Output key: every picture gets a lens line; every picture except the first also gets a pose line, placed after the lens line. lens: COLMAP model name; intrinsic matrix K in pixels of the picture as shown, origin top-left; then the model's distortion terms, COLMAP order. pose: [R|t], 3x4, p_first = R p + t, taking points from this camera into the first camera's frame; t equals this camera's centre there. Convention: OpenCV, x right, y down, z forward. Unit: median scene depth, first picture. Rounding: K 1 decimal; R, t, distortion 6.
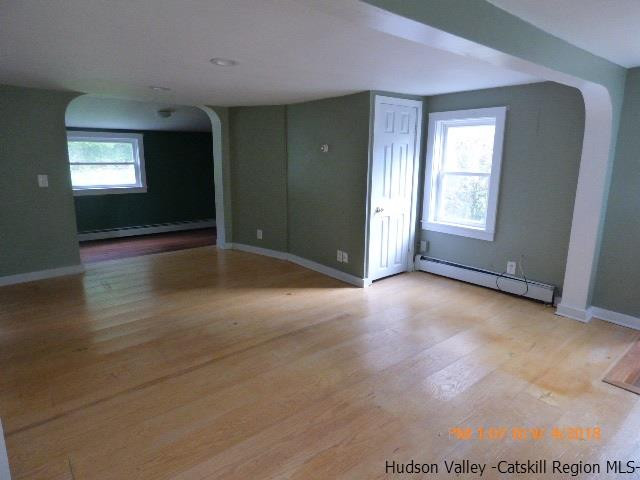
lens RADIAL K [[390.9, 0, 320.9], [0, 390.9, 241.0], [0, 0, 1]] dist [-0.004816, 0.002111]
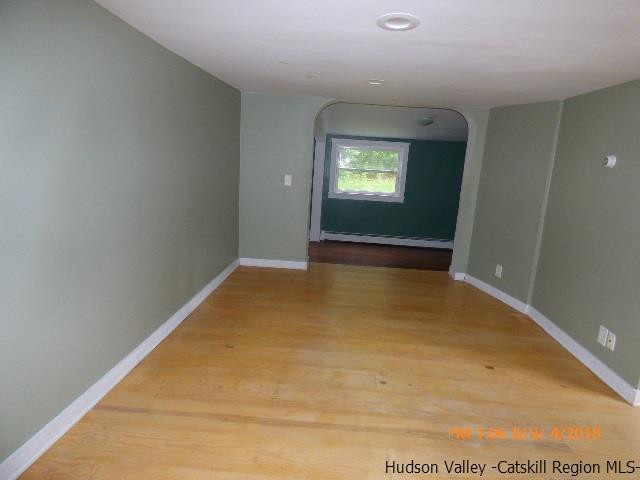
lens RADIAL K [[390.9, 0, 319.7], [0, 390.9, 235.1], [0, 0, 1]] dist [-0.004816, 0.002111]
pose [[0.733187, 0.162936, -0.660219, 0.080210], [-0.200167, 0.979569, 0.019459, -0.031452], [0.649901, 0.117887, 0.750821, 0.191416]]
